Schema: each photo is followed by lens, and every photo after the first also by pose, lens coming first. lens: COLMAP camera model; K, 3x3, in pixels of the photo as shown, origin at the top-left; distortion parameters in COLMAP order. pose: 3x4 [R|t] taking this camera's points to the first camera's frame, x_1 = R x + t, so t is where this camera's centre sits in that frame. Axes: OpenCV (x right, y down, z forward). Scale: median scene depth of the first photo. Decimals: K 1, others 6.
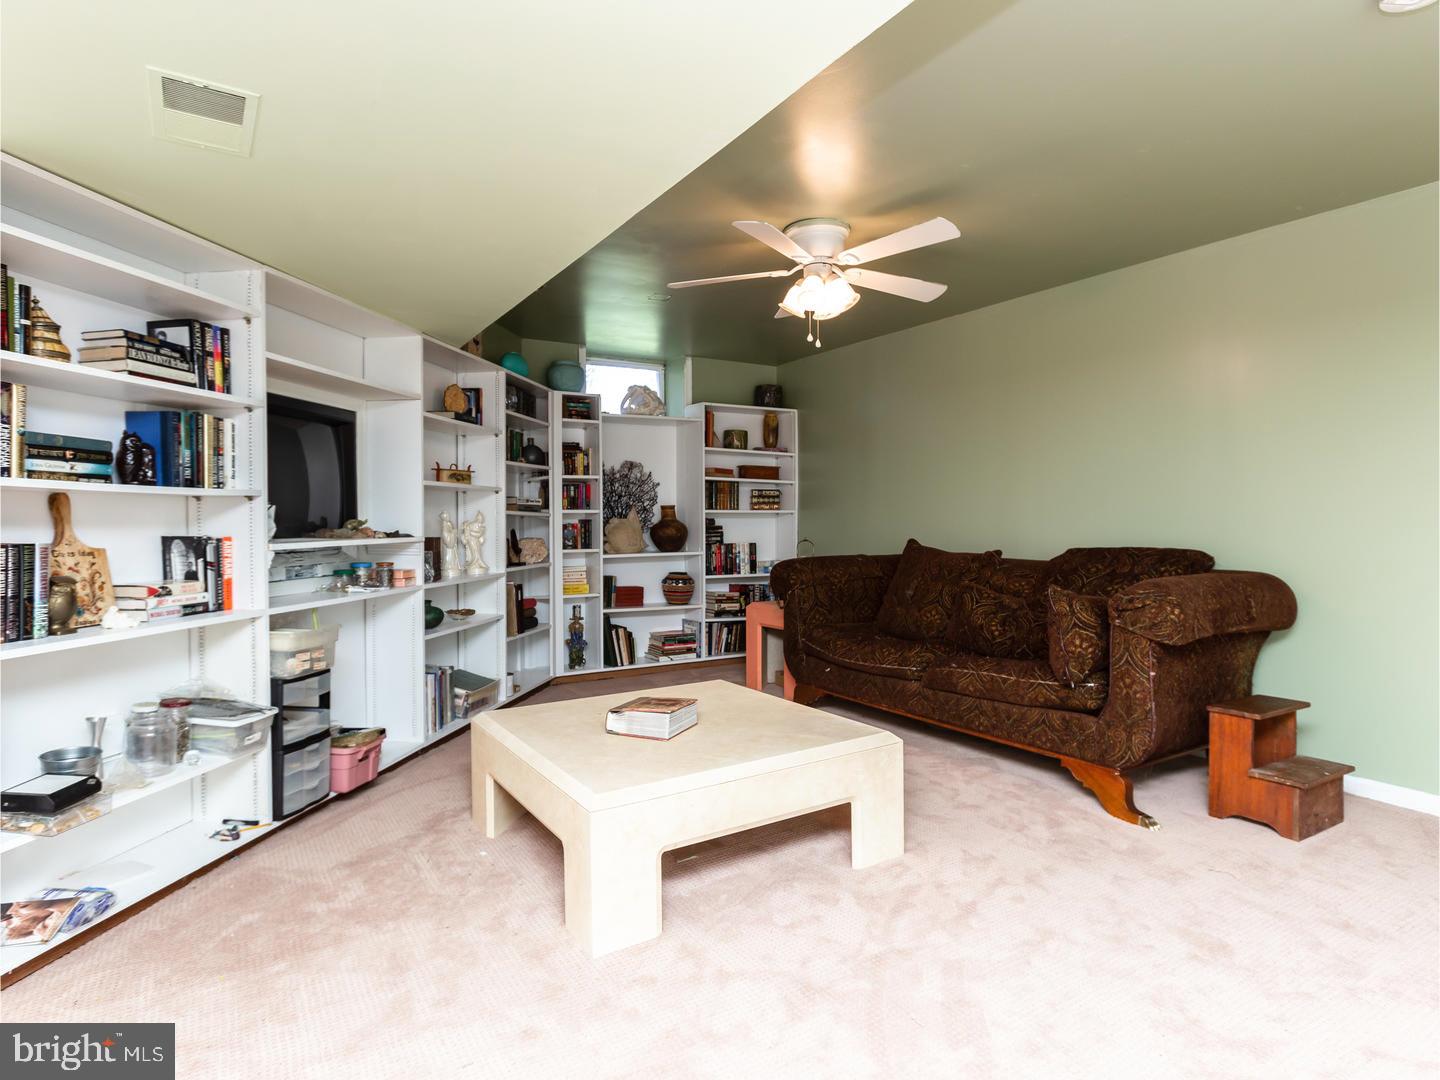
lens RADIAL K [[783.3, 0, 720.0], [0, 783.3, 540.0], [0, 0, 1]] dist [-0.002305, -0.000272]
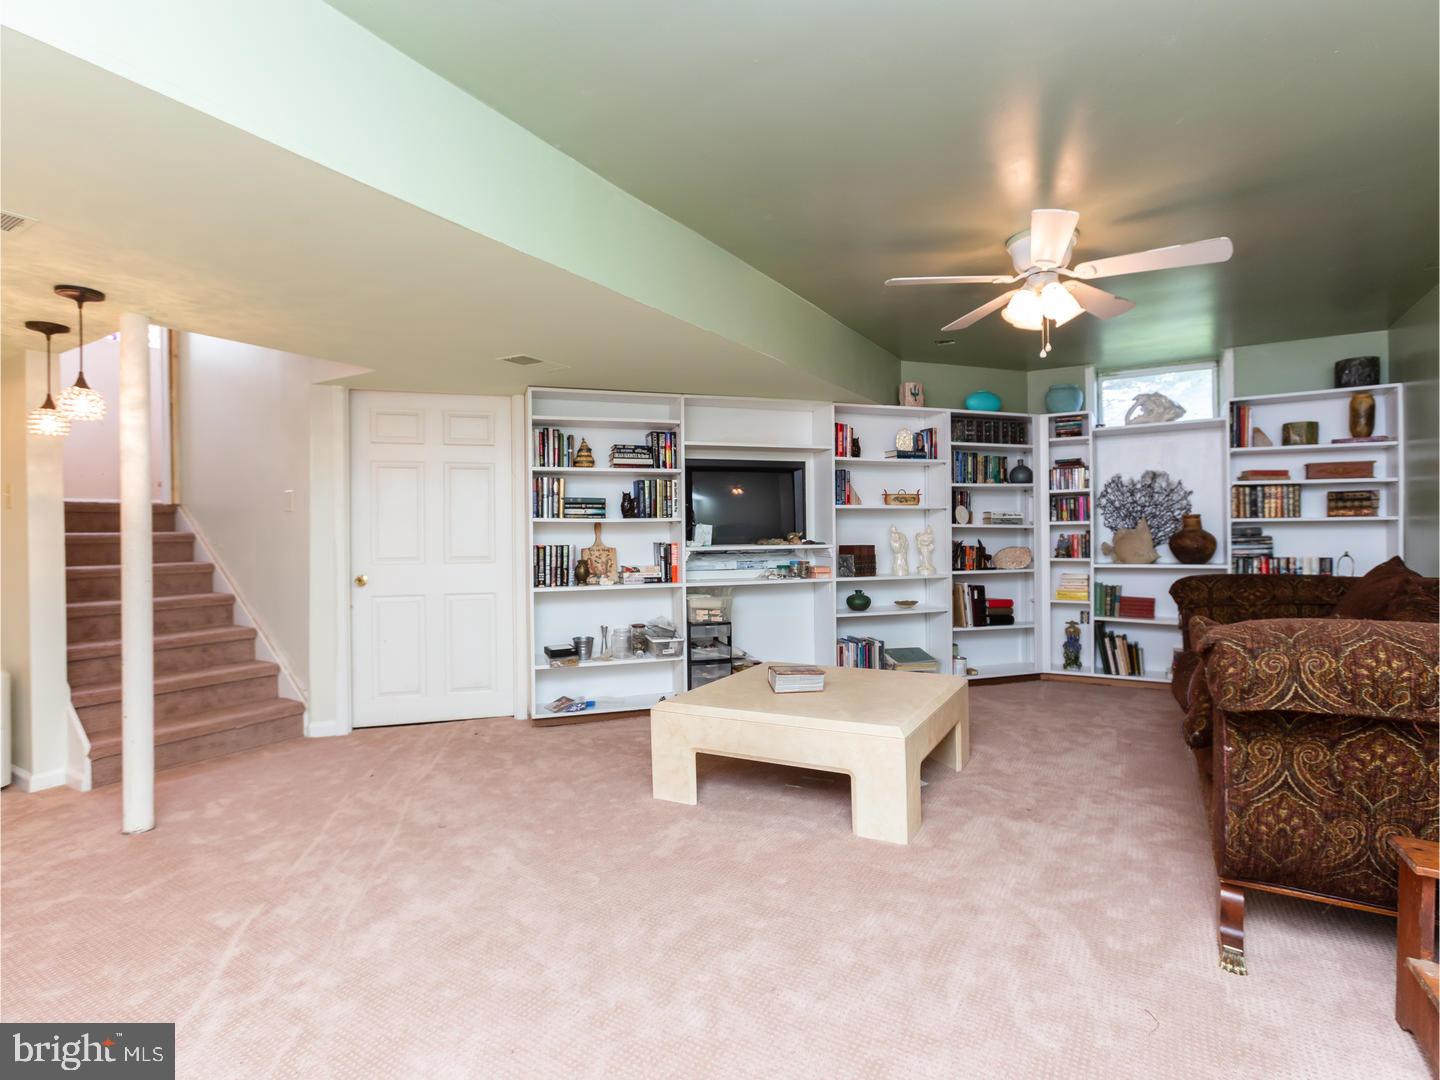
lens RADIAL K [[657.8, 0, 720.0], [0, 657.8, 540.0], [0, 0, 1]] dist [-0.018640, -0.000031]
pose [[0.498118, 0.004162, -0.867099, 0.352690], [-0.014211, 0.999893, -0.003365, -0.003470], [0.866993, 0.013999, 0.498124, 0.134189]]
